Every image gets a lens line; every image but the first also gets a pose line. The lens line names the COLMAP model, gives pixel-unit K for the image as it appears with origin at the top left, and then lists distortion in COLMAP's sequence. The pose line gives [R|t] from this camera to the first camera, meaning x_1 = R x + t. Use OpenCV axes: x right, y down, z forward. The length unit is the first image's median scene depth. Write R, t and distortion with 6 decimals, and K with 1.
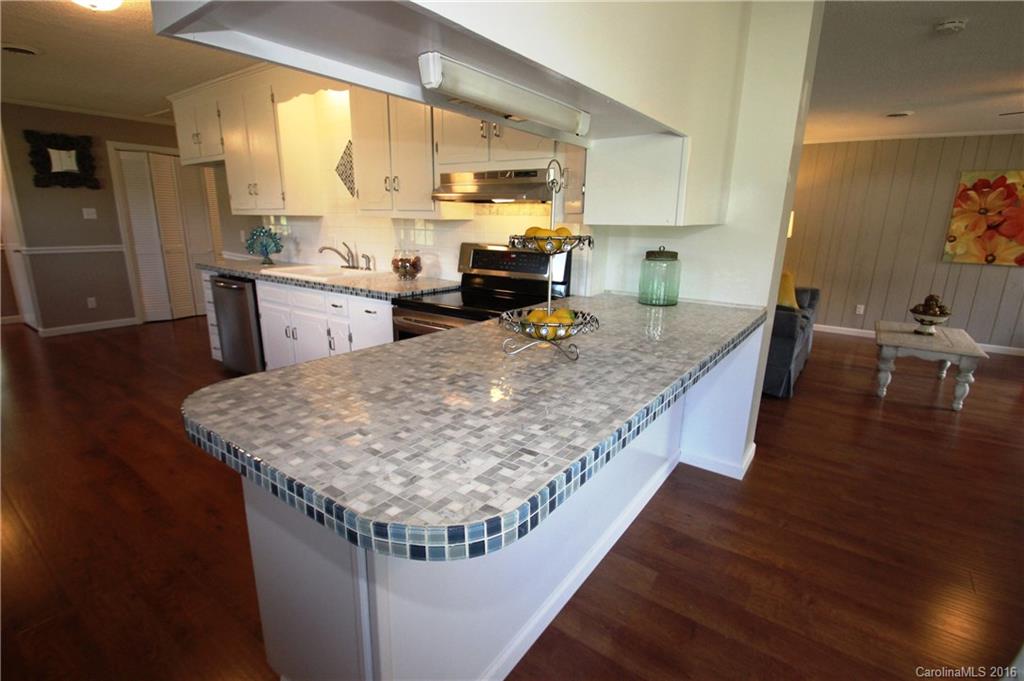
lens RADIAL K [[479.1, 0, 508.9], [0, 479.1, 344.0], [0, 0, 1]] dist [0.005024, -0.010799]
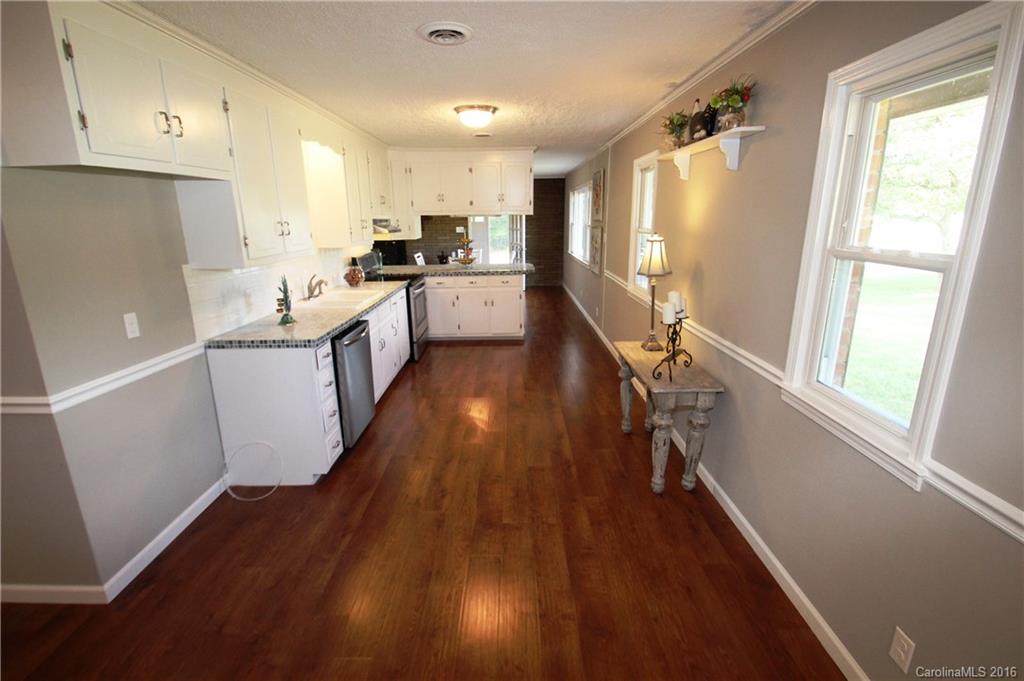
lens RADIAL K [[479.1, 0, 508.9], [0, 479.1, 344.0], [0, 0, 1]] dist [0.005024, -0.010799]
pose [[-0.586153, -0.222315, 0.779103, -1.333993], [0.202082, 0.891109, 0.406310, -0.381035], [-0.784594, 0.395602, -0.477400, 1.107636]]
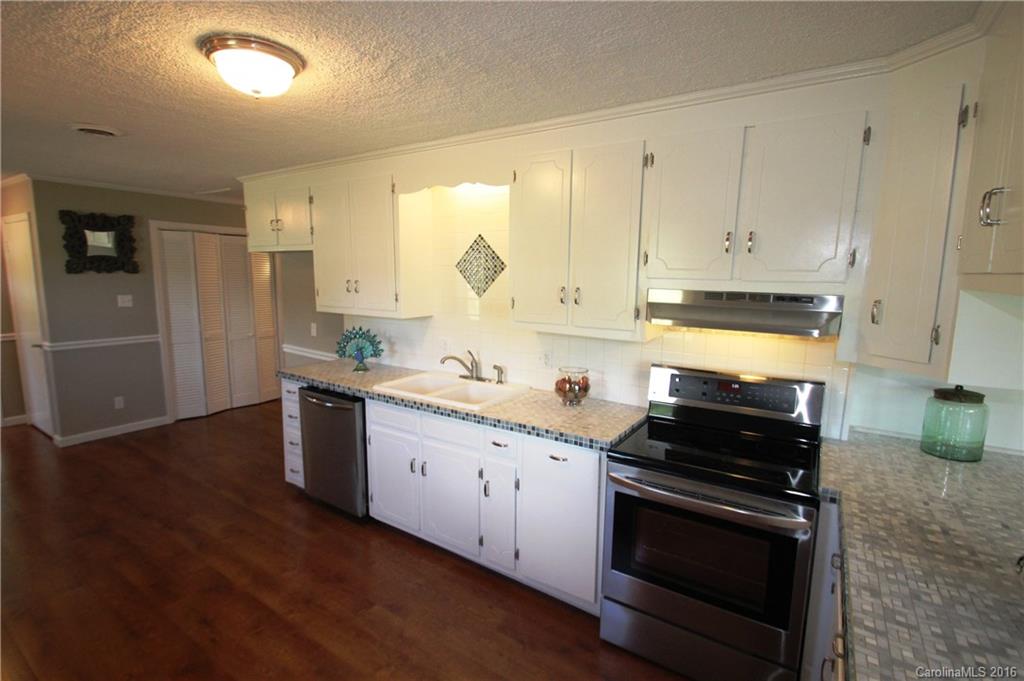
lens RADIAL K [[479.1, 0, 508.9], [0, 479.1, 344.0], [0, 0, 1]] dist [0.005024, -0.010799]
pose [[0.998932, -0.010524, 0.045001, -0.280643], [0.015162, 0.994462, -0.103996, -0.120589], [-0.043657, 0.104568, 0.993559, 0.138988]]
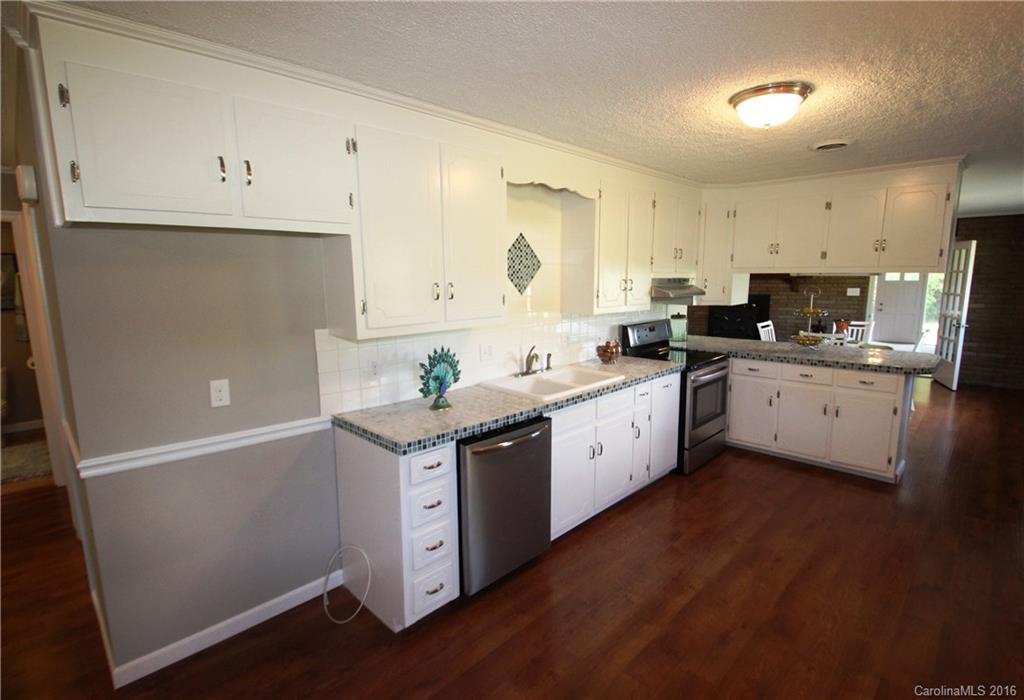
lens RADIAL K [[486.9, 0, 530.4], [0, 486.9, 355.0], [0, 0, 1]] dist [-0.000763, -0.000386]
pose [[0.137497, -0.180367, 0.973942, -1.094778], [0.256699, 0.956175, 0.140837, -0.290695], [-0.956661, 0.230645, 0.177772, 0.766028]]
